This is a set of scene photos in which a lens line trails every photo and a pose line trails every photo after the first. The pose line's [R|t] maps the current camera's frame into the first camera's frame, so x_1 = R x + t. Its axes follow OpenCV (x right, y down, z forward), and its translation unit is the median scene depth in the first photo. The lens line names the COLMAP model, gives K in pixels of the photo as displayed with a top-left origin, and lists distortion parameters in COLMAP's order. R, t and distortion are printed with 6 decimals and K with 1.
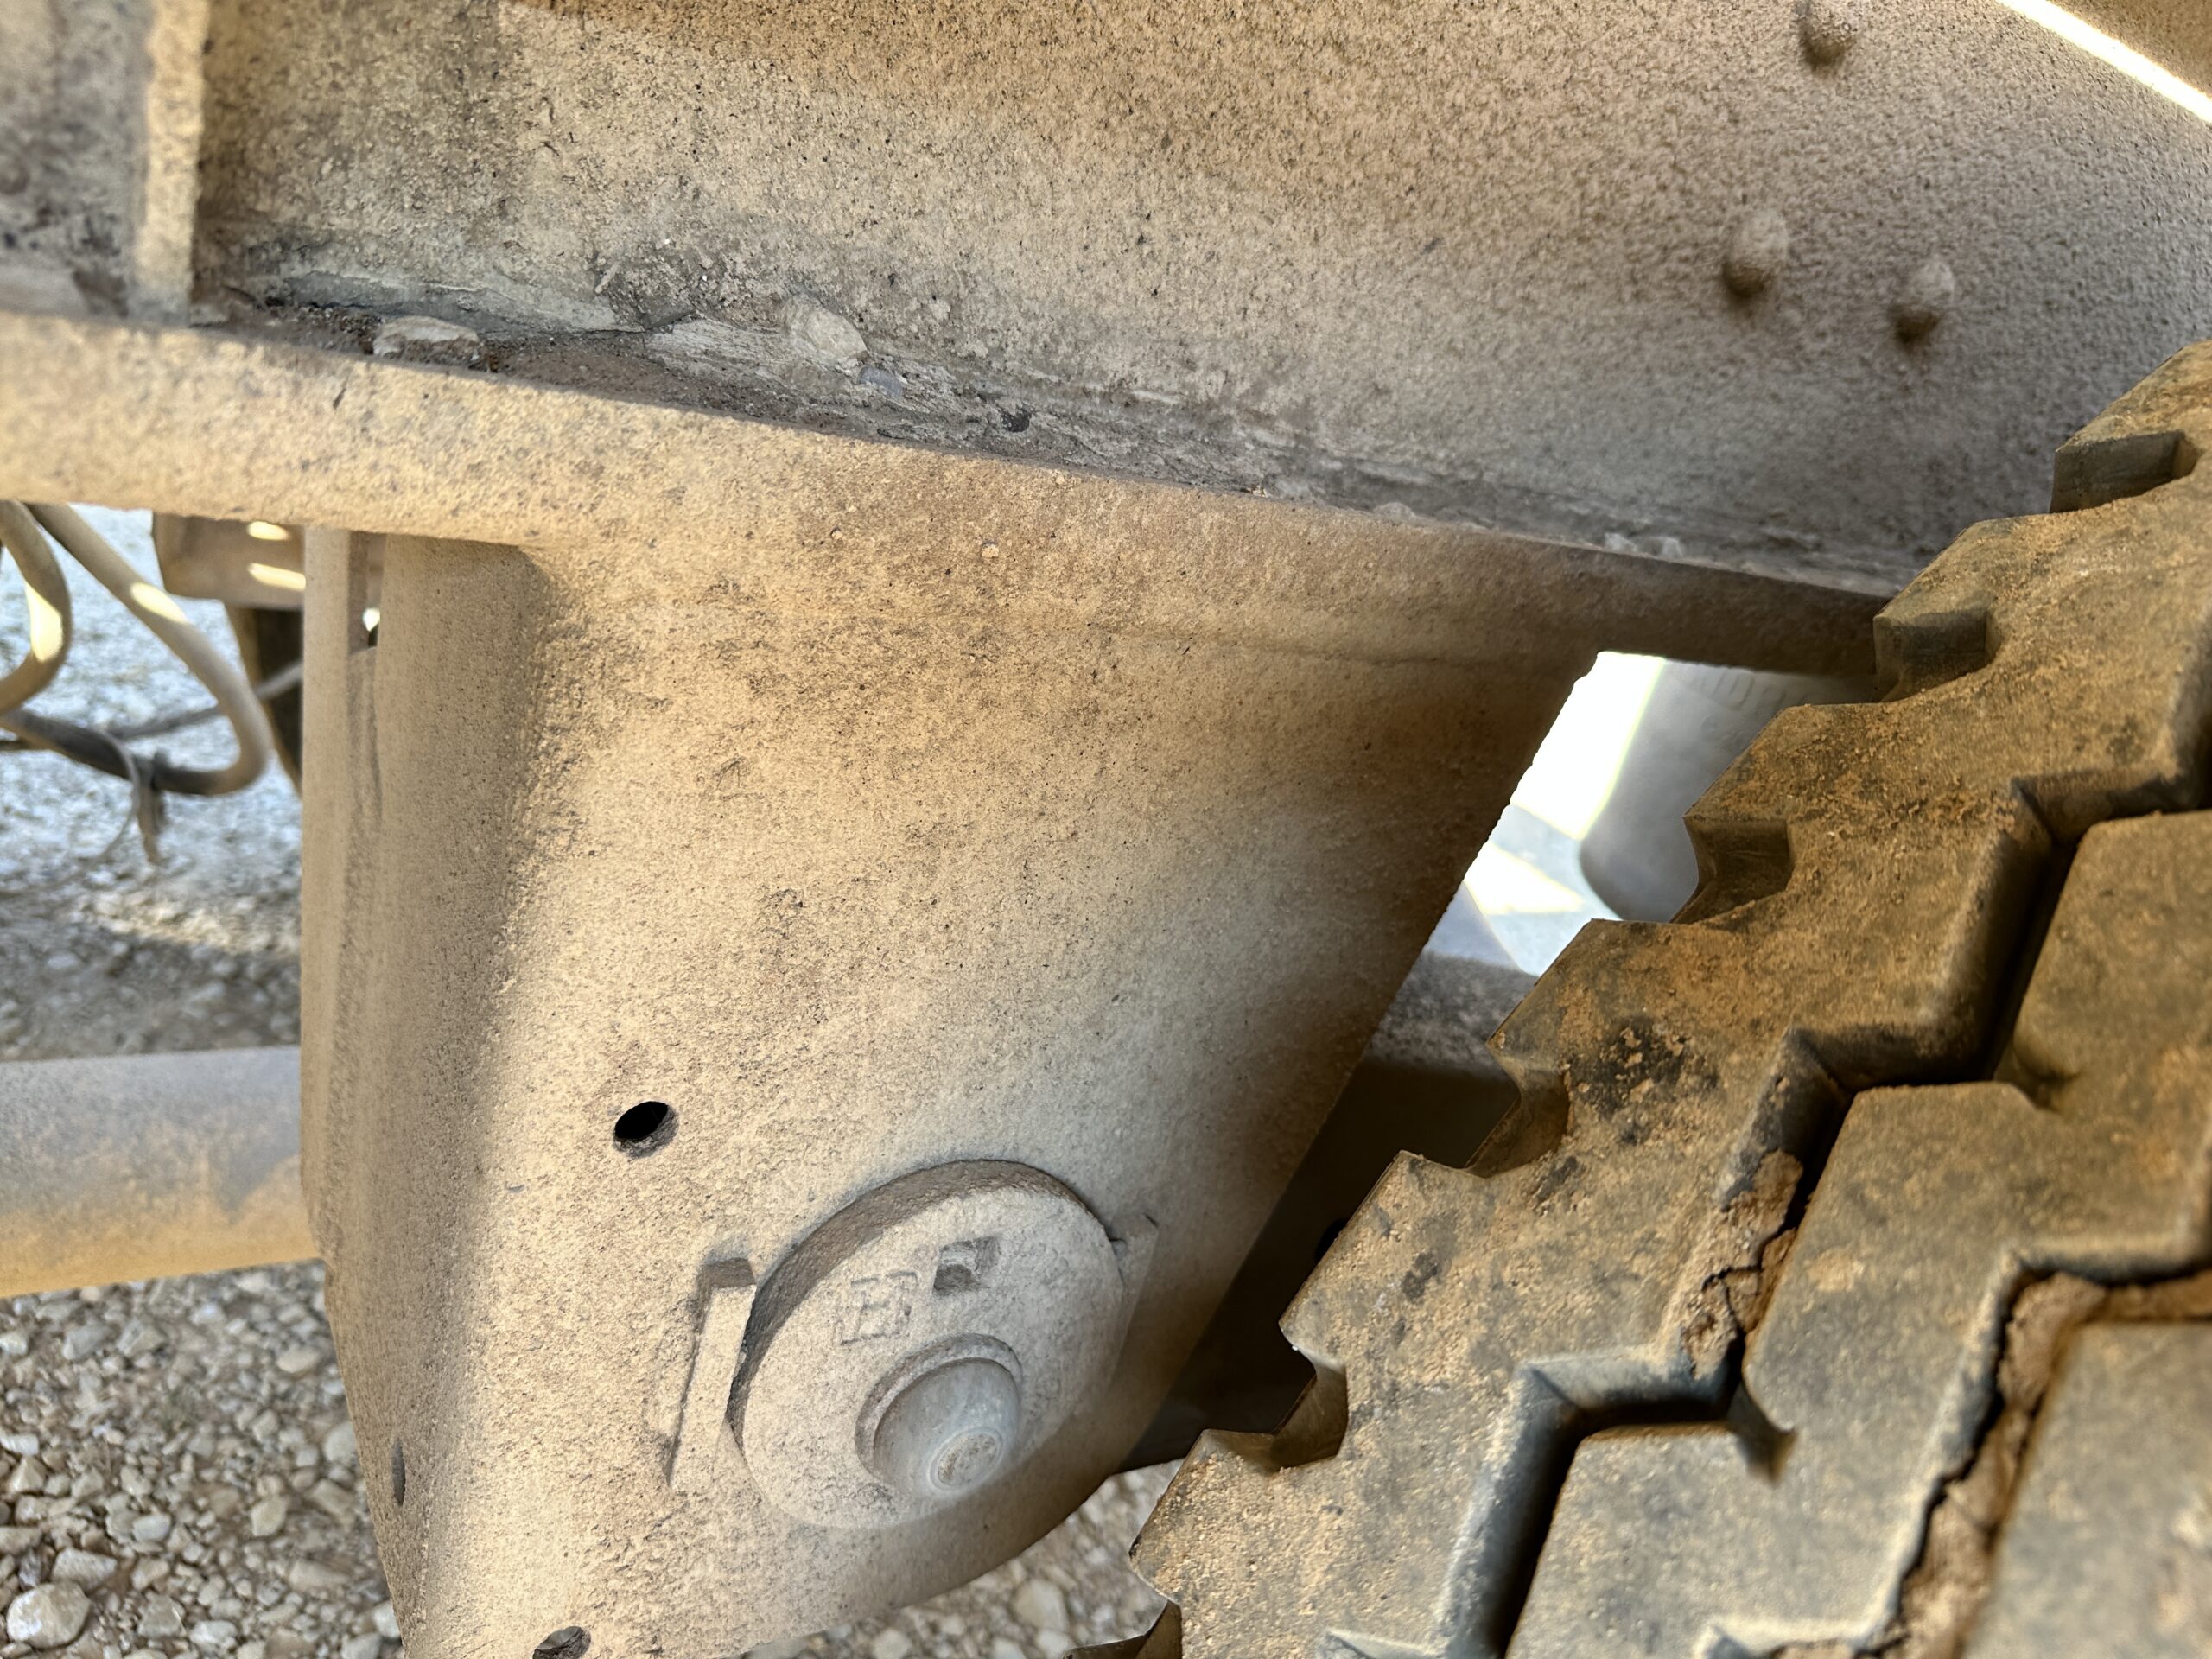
lens RADIAL K [[1594.9, 0, 1021.8], [0, 1594.9, 800.3], [0, 0, 1]] dist [0.071264, -0.087900]
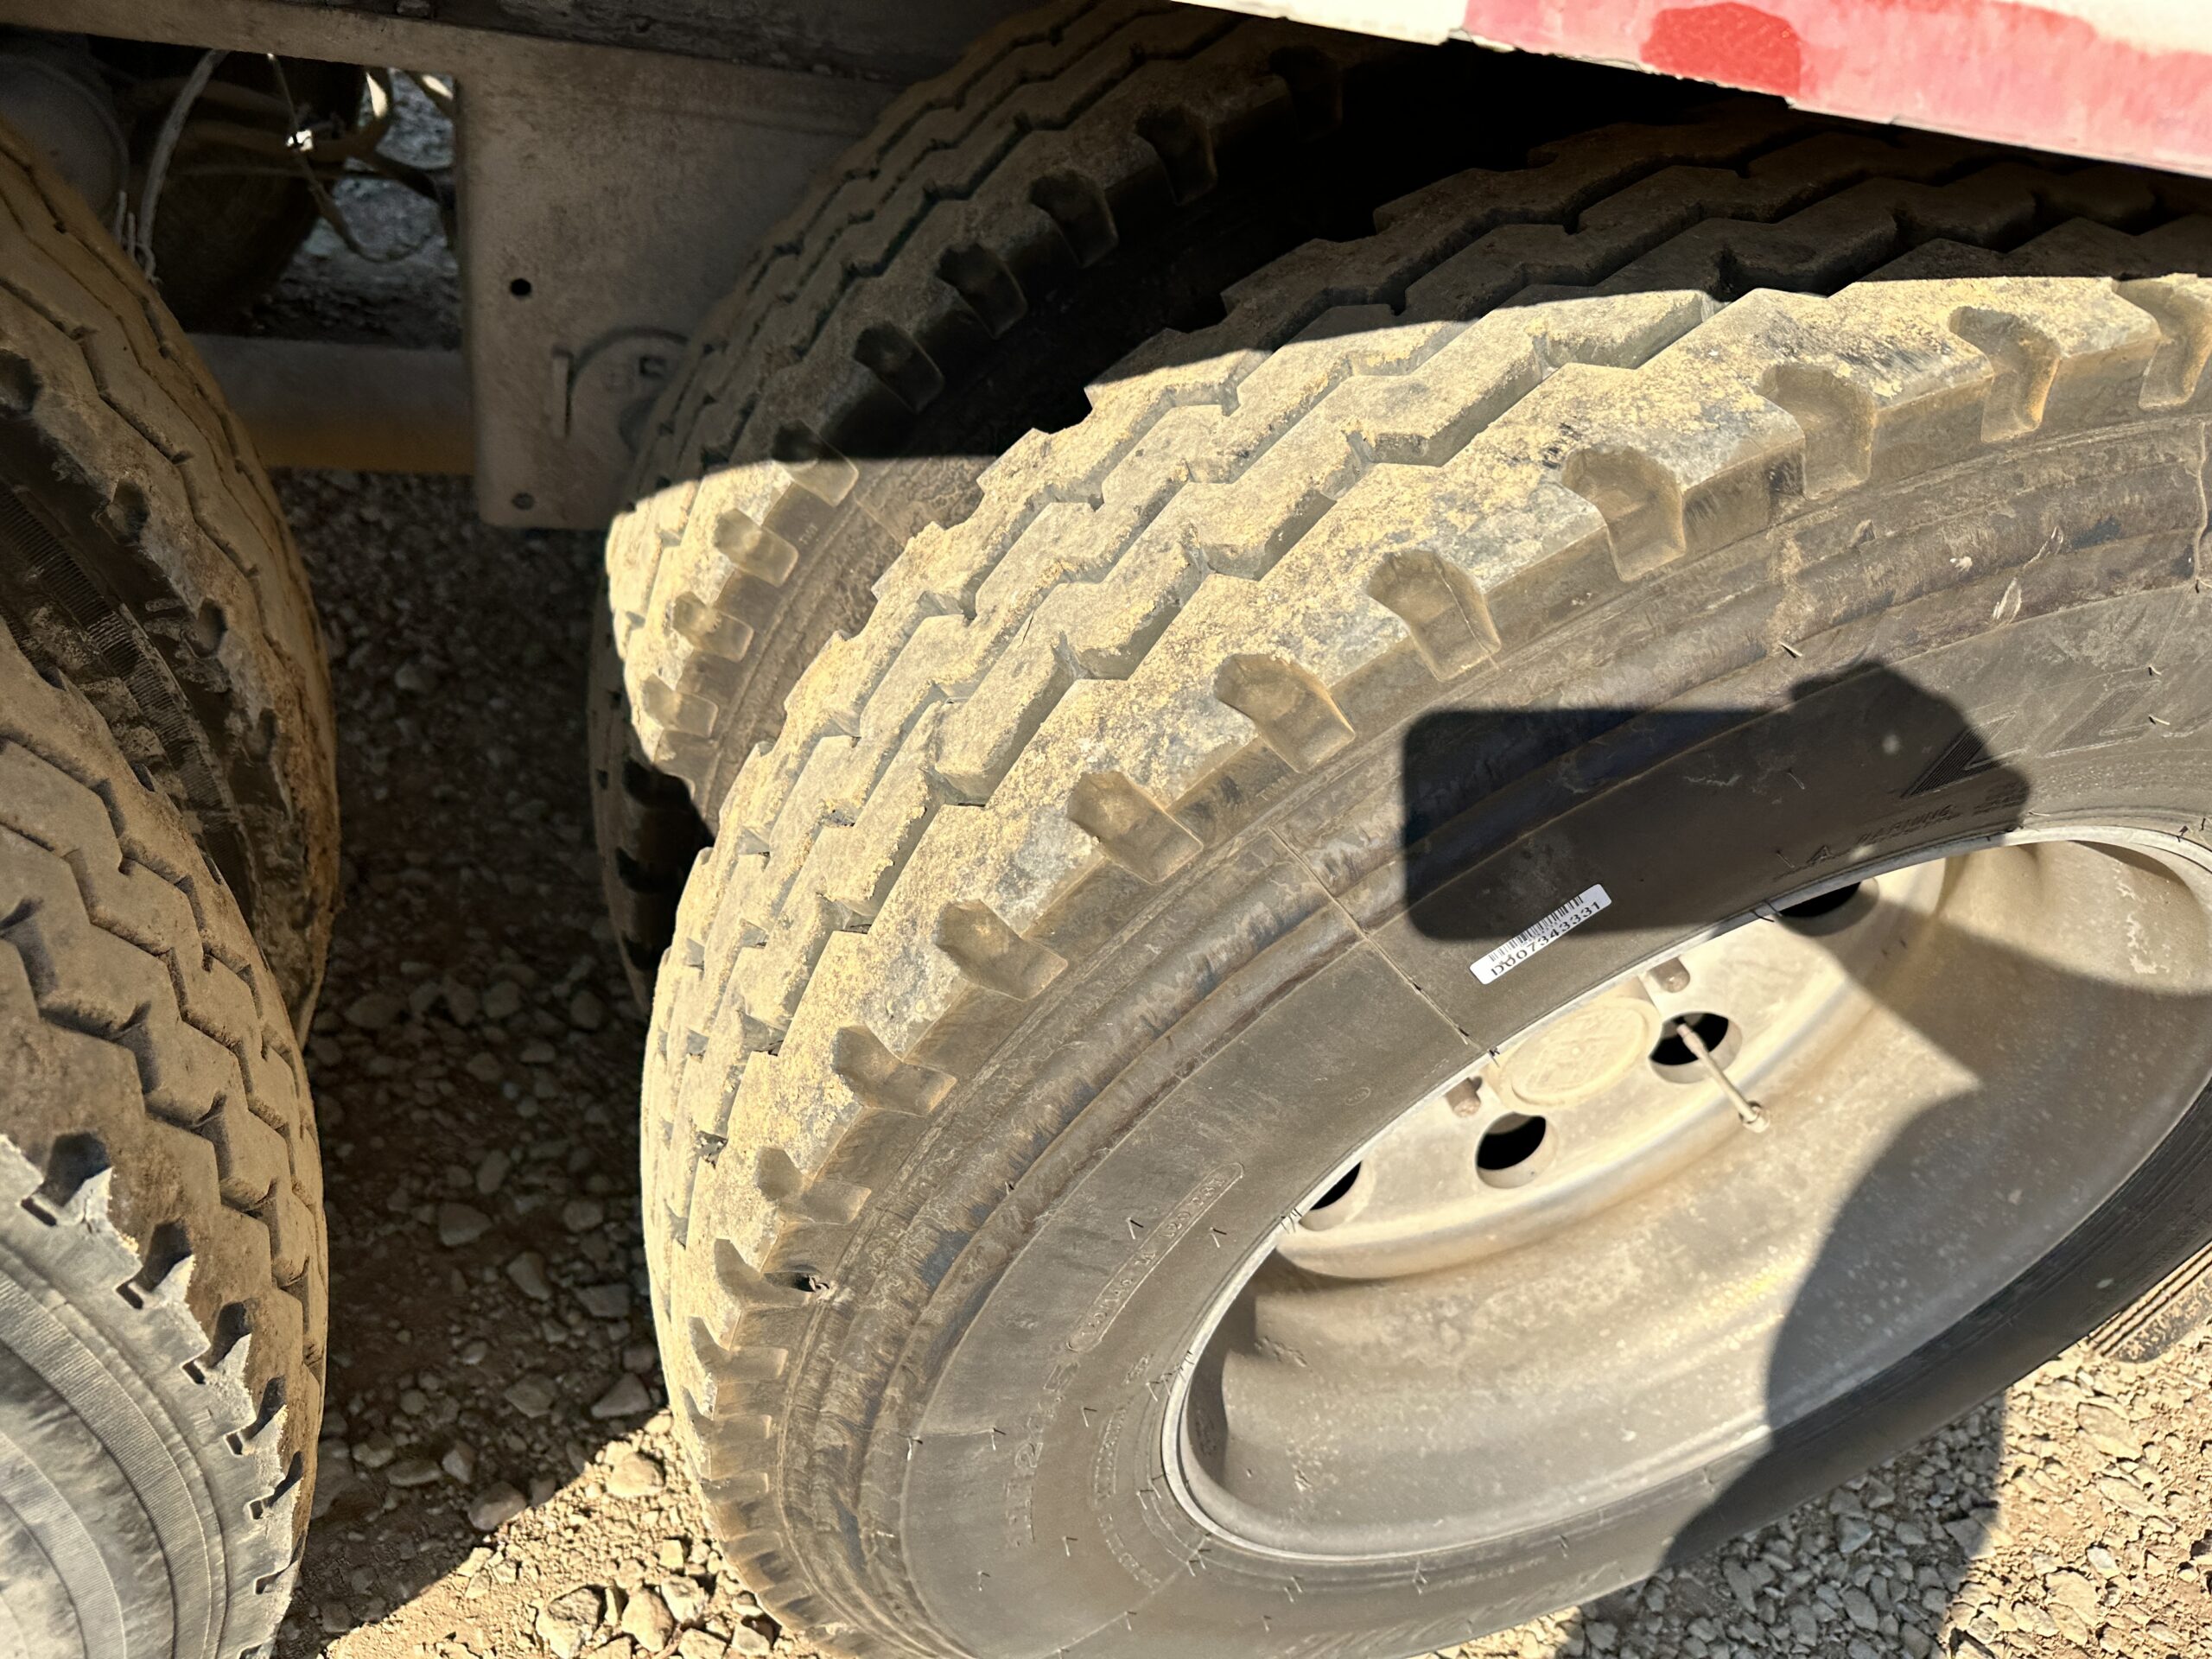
lens RADIAL K [[1594.9, 0, 1070.8], [0, 1594.9, 837.8], [0, 0, 1]] dist [0.071264, -0.087900]
pose [[0.977243, 0.124097, -0.172037, 1.215786], [-0.067440, 0.950700, 0.302690, 0.171479], [0.201118, -0.284199, 0.937434, -1.634838]]
